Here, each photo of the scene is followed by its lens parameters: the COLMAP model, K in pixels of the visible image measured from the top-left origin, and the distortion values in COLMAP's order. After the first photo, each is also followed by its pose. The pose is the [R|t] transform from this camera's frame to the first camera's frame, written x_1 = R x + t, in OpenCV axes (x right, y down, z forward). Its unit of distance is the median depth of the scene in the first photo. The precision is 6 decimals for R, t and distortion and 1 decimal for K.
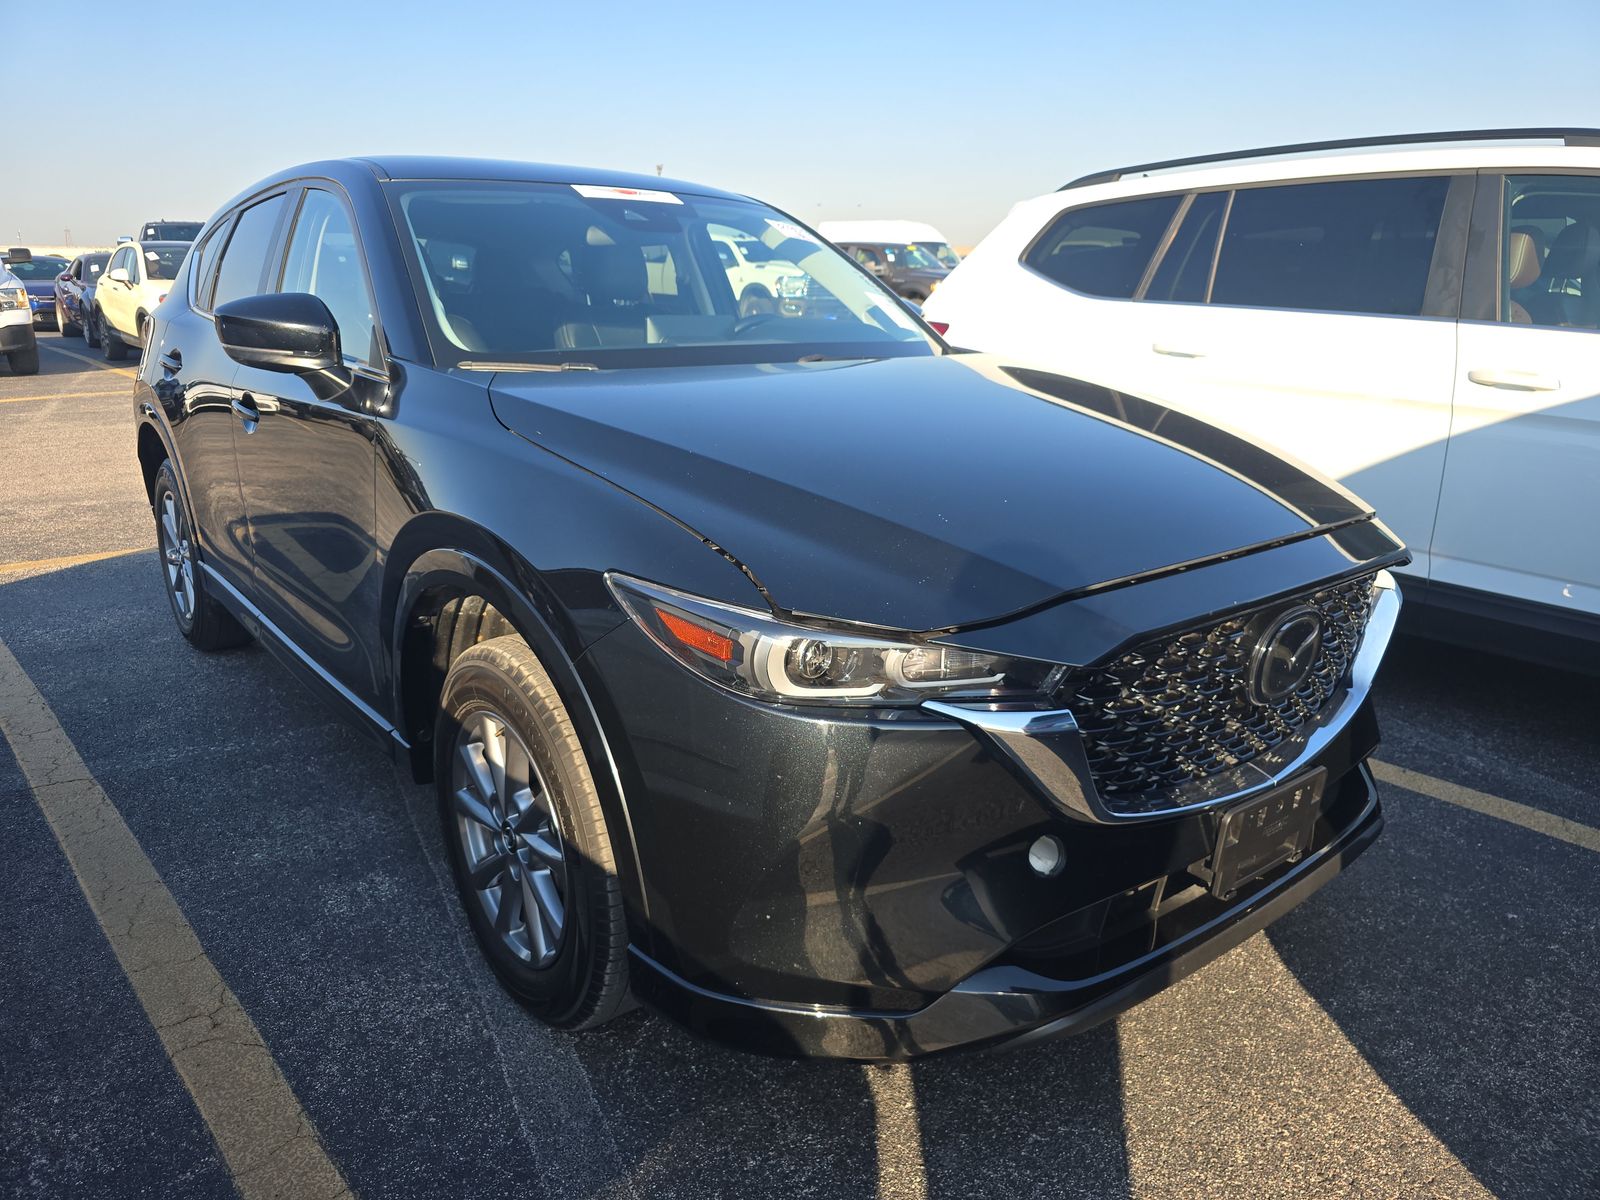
lens RADIAL K [[1051.6, 0, 806.4], [0, 1051.6, 595.3], [0, 0, 1]] dist [0.055679, -0.040923]
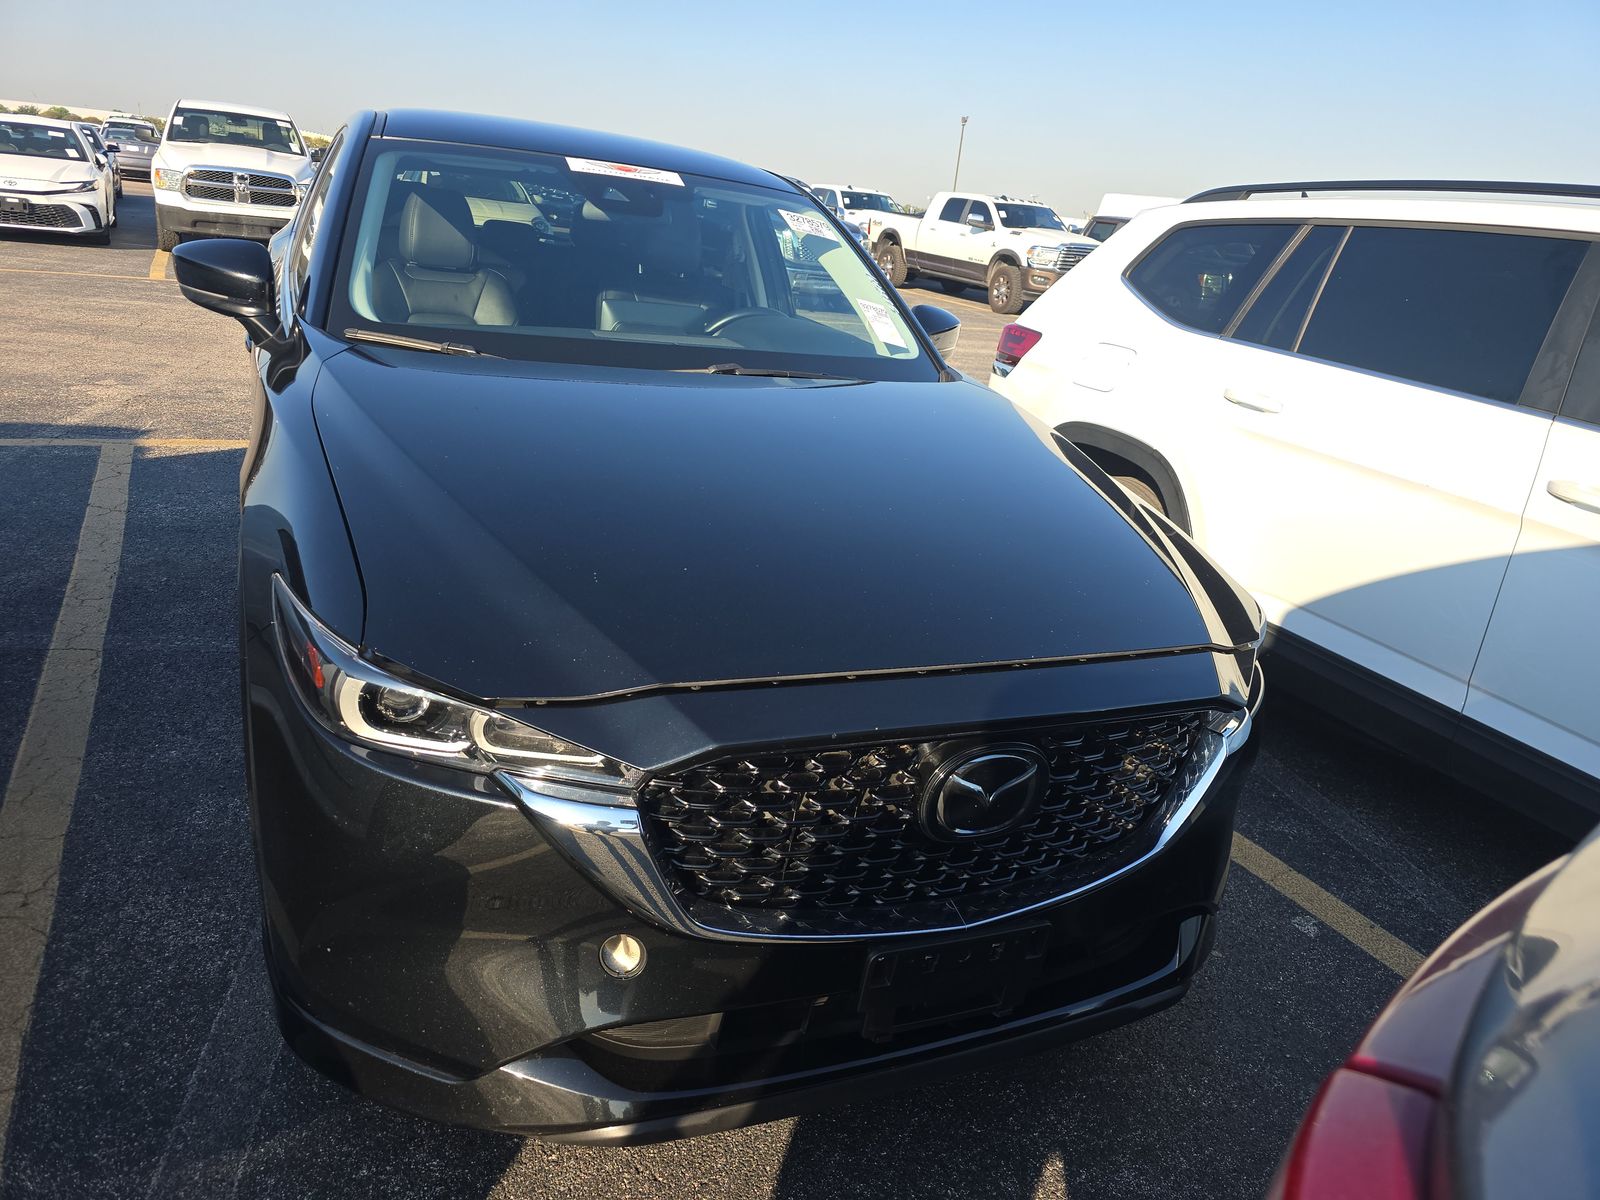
lens RADIAL K [[1051.6, 0, 806.4], [0, 1051.6, 595.3], [0, 0, 1]] dist [0.055679, -0.040923]
pose [[0.961948, 0.178098, -0.207215, 0.264271], [-0.169646, 0.983796, 0.058012, -0.075850], [0.214189, -0.020652, 0.976574, 0.064861]]
